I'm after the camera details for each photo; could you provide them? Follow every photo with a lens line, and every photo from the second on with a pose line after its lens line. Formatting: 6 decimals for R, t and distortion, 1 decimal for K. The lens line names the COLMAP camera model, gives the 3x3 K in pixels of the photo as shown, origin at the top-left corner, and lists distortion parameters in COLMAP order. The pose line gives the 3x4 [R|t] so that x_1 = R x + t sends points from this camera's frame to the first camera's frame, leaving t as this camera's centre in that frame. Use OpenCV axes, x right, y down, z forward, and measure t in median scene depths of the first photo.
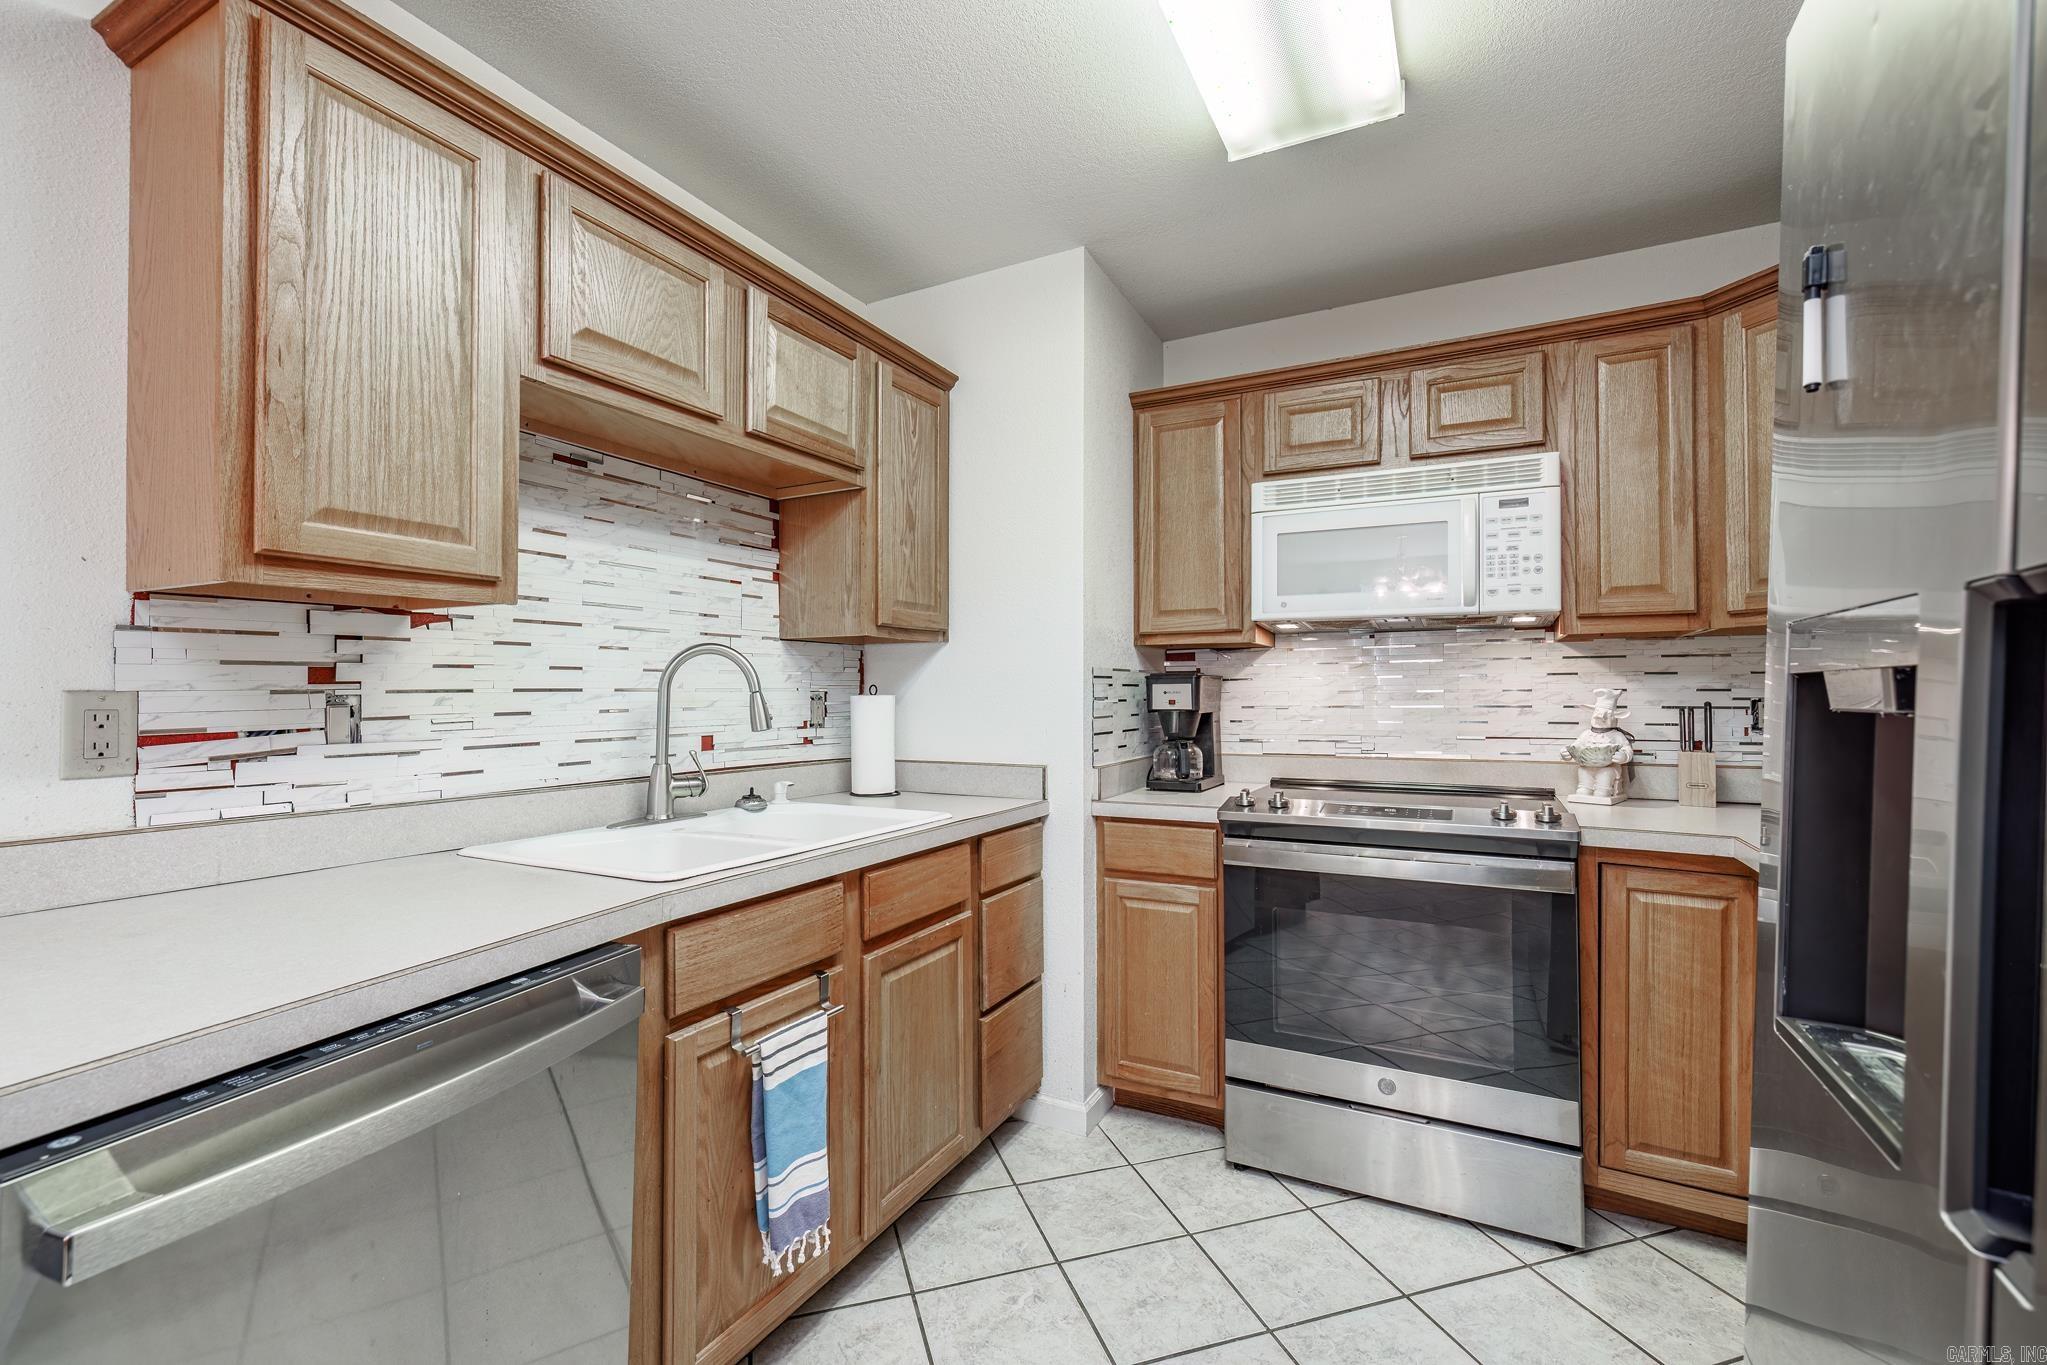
lens RADIAL K [[862.1, 0, 1011.8], [0, 862.1, 672.8], [0, 0, 1]] dist [0.000875, 0.000057]
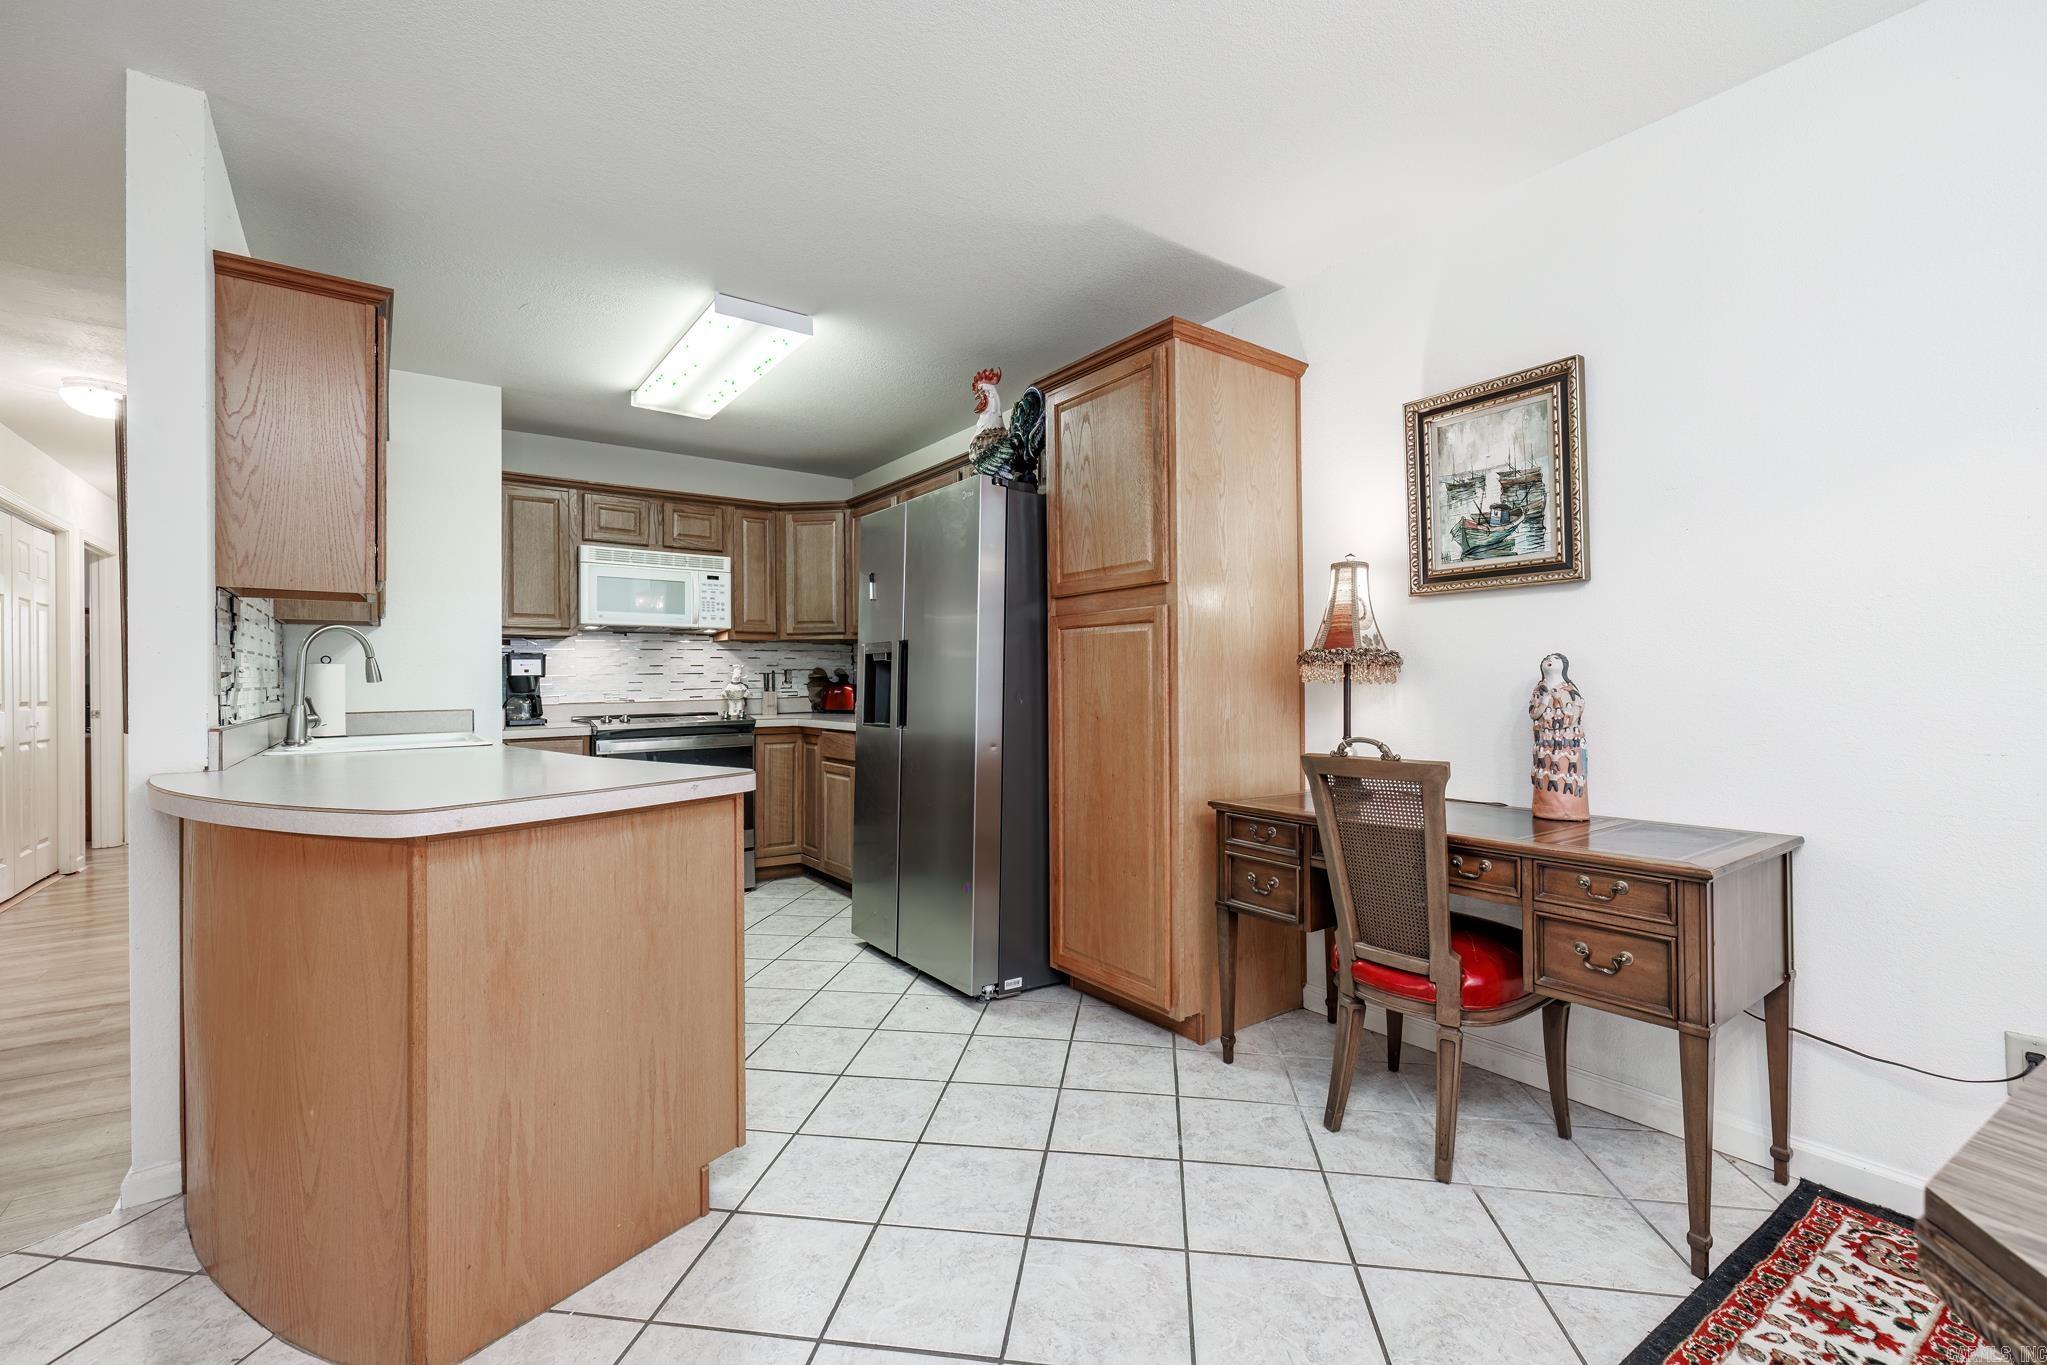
lens RADIAL K [[862.1, 0, 1011.8], [0, 862.1, 672.8], [0, 0, 1]] dist [0.000875, 0.000057]
pose [[0.442659, 0.005014, 0.896676, -0.956872], [-0.011806, 0.999930, 0.000236, 0.029552], [-0.896612, -0.010691, 0.442688, -0.588780]]
